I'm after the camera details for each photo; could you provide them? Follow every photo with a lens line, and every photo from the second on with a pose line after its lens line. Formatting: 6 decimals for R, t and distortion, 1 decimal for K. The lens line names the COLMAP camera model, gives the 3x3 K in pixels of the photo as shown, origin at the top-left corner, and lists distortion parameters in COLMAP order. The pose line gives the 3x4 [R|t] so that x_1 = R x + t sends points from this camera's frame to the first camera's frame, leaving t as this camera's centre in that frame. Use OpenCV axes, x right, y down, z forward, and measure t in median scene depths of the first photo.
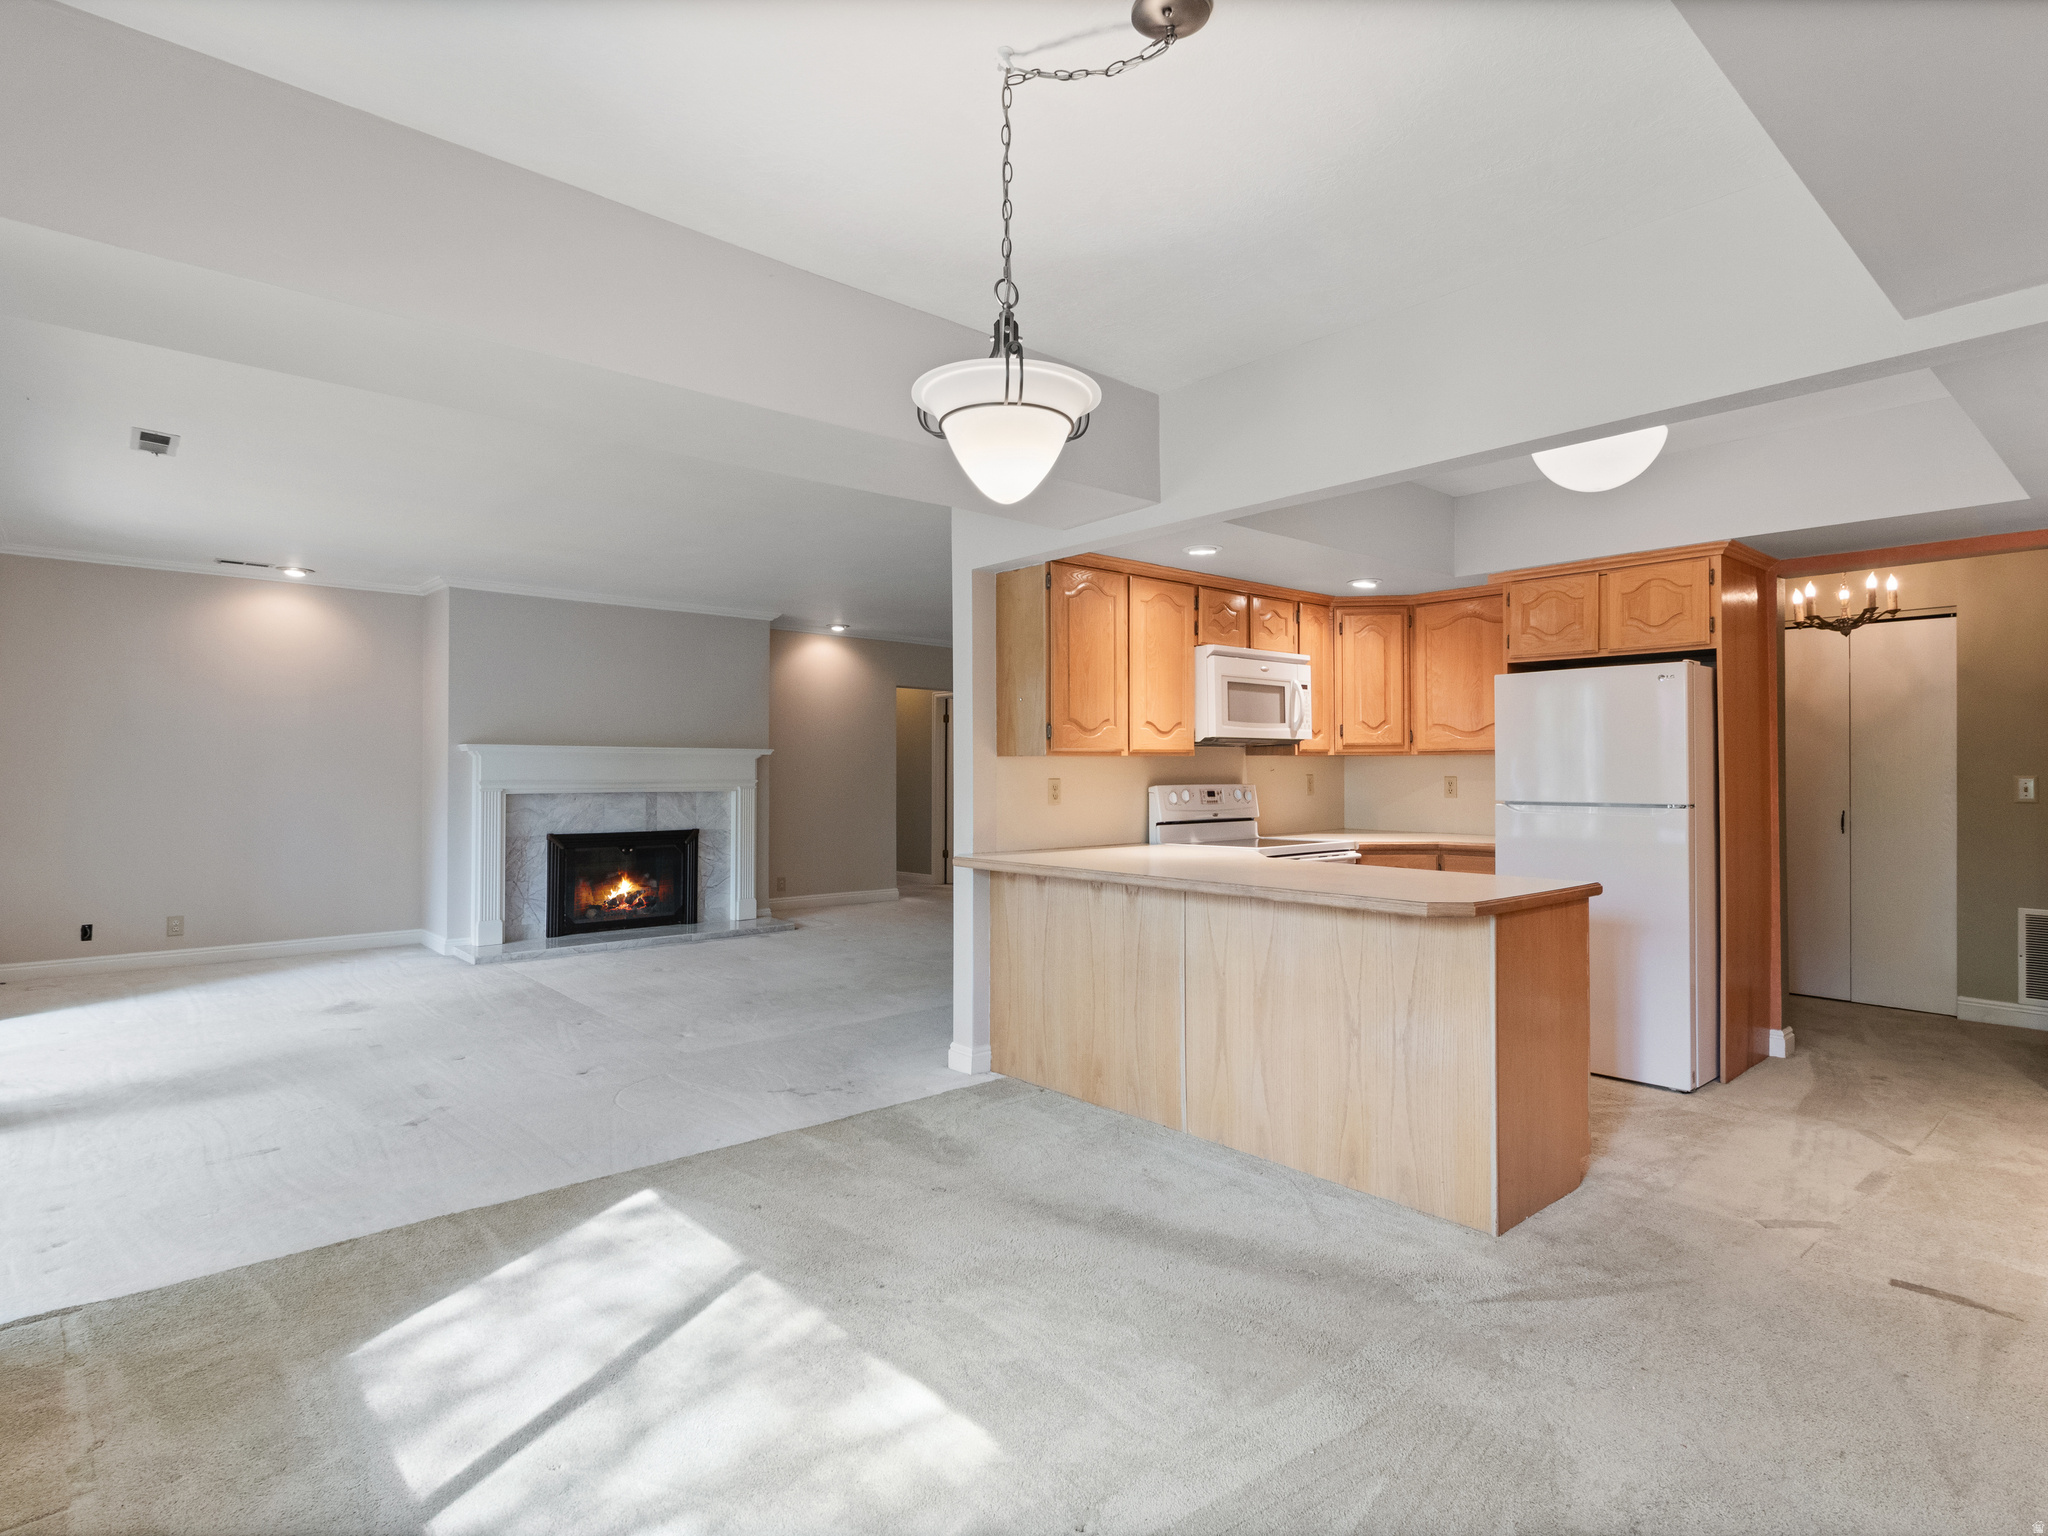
lens RADIAL K [[1079.7, 0, 1026.9], [0, 1079.7, 747.1], [0, 0, 1]] dist [0.001850, 0.002752]
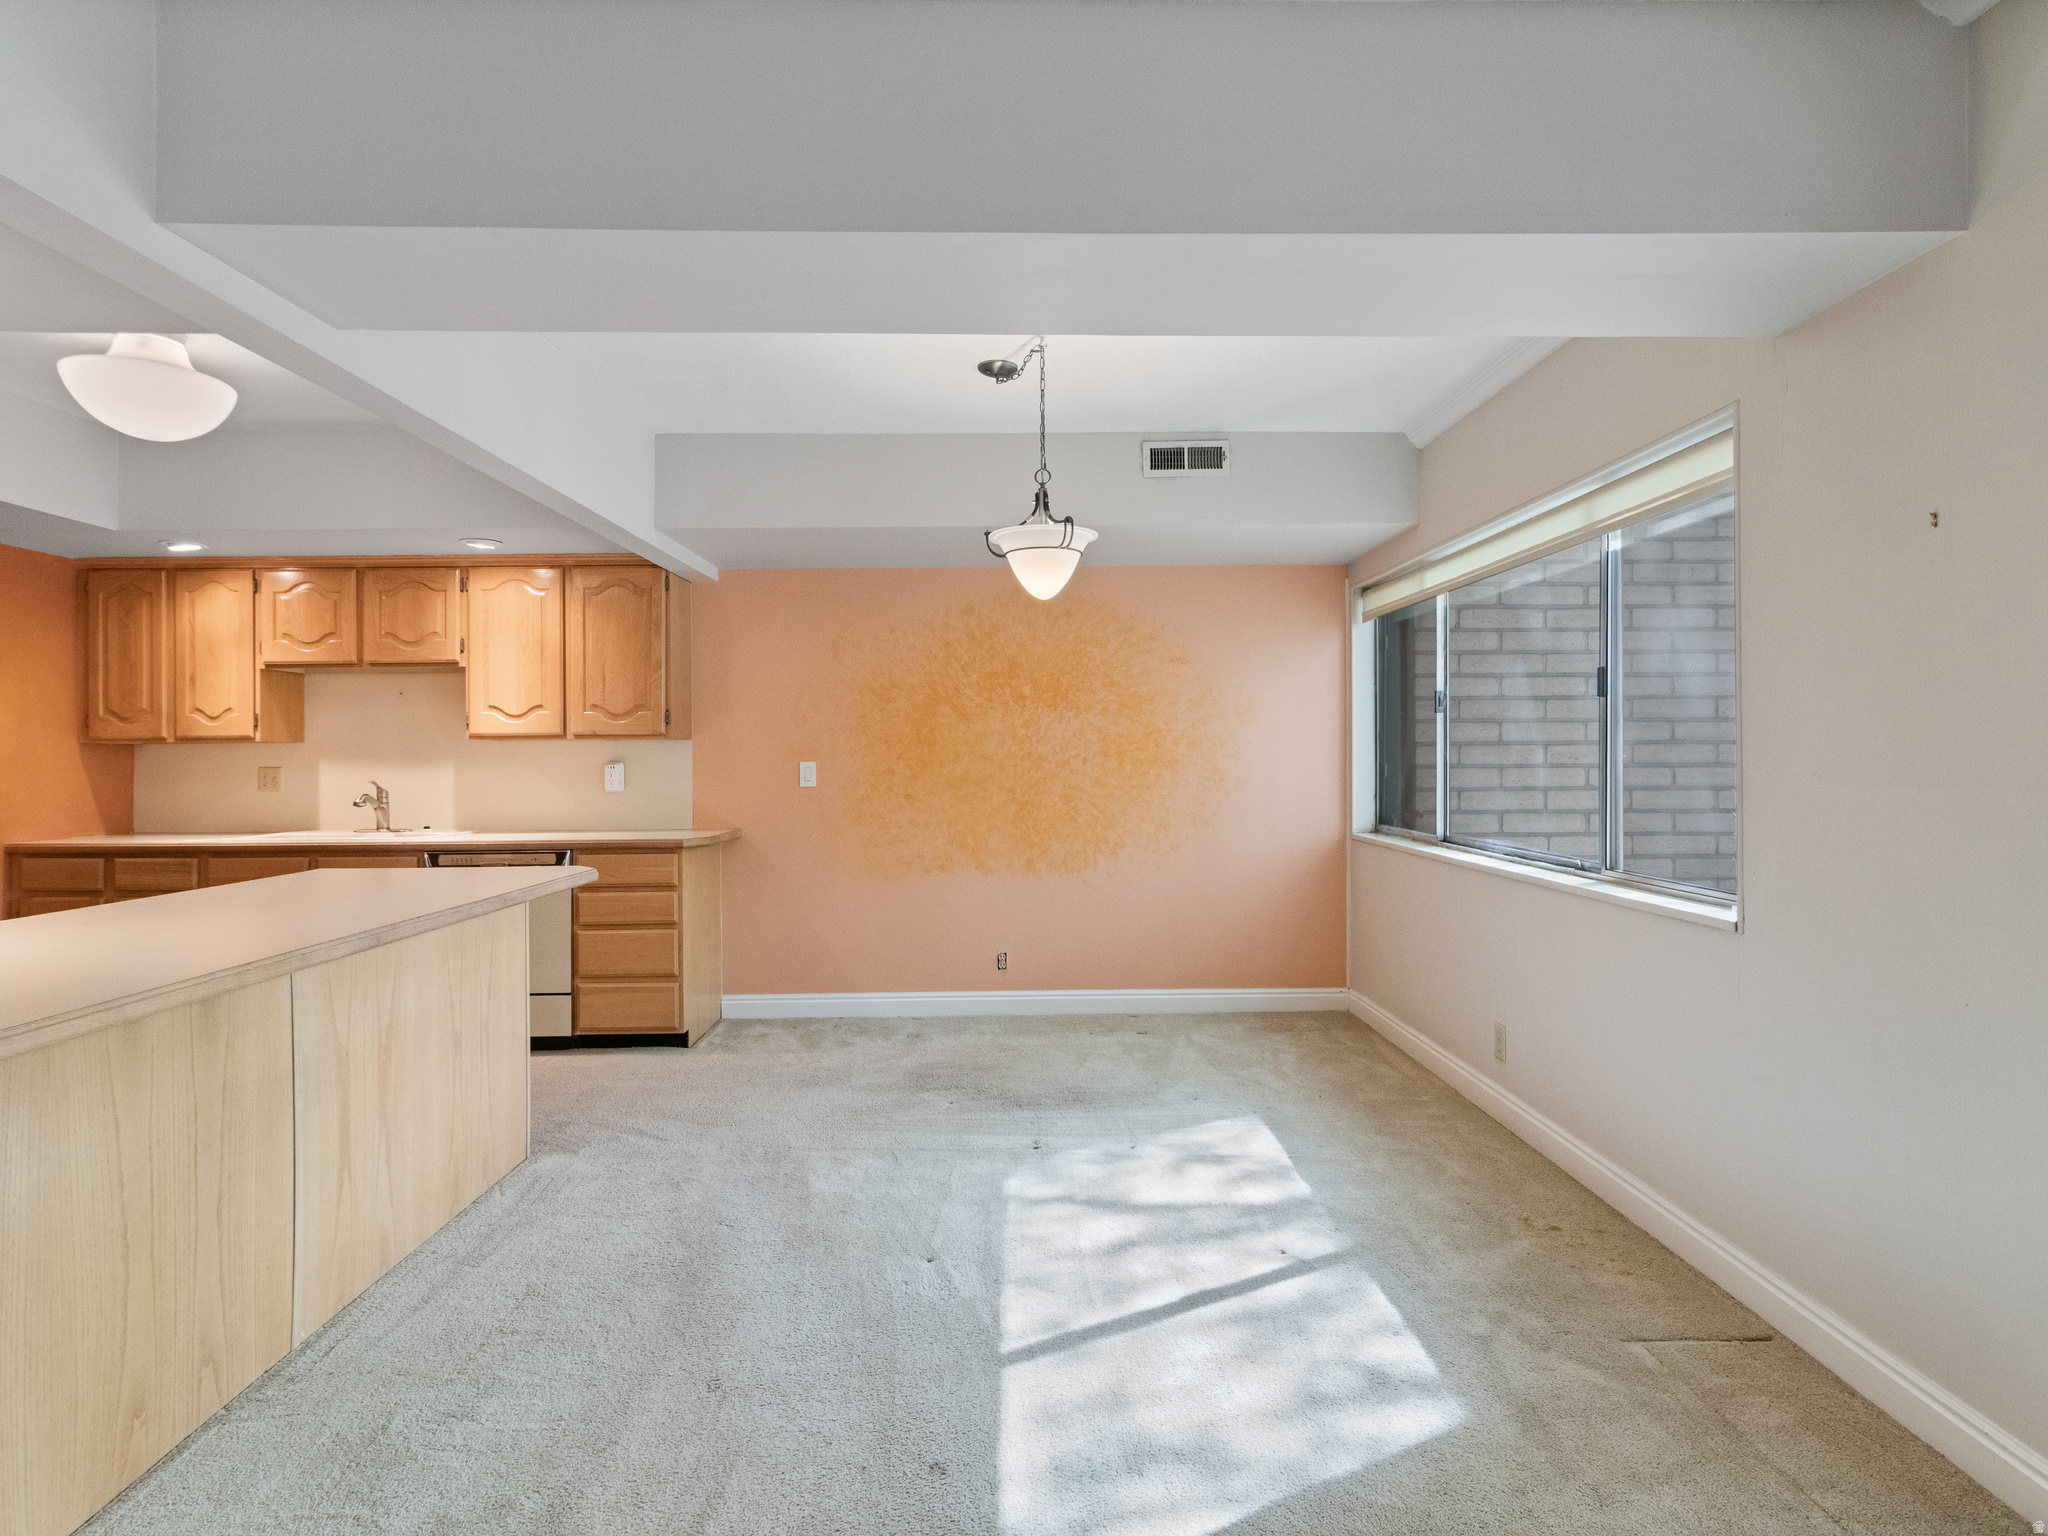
lens RADIAL K [[1083.4, 0, 1030.3], [0, 1083.4, 759.8], [0, 0, 1]] dist [0.000308, 0.000228]
pose [[-0.760823, 0.002325, 0.648956, -0.439230], [-0.006786, 0.999910, -0.011539, 0.020141], [-0.648924, -0.013183, -0.760739, 0.917932]]
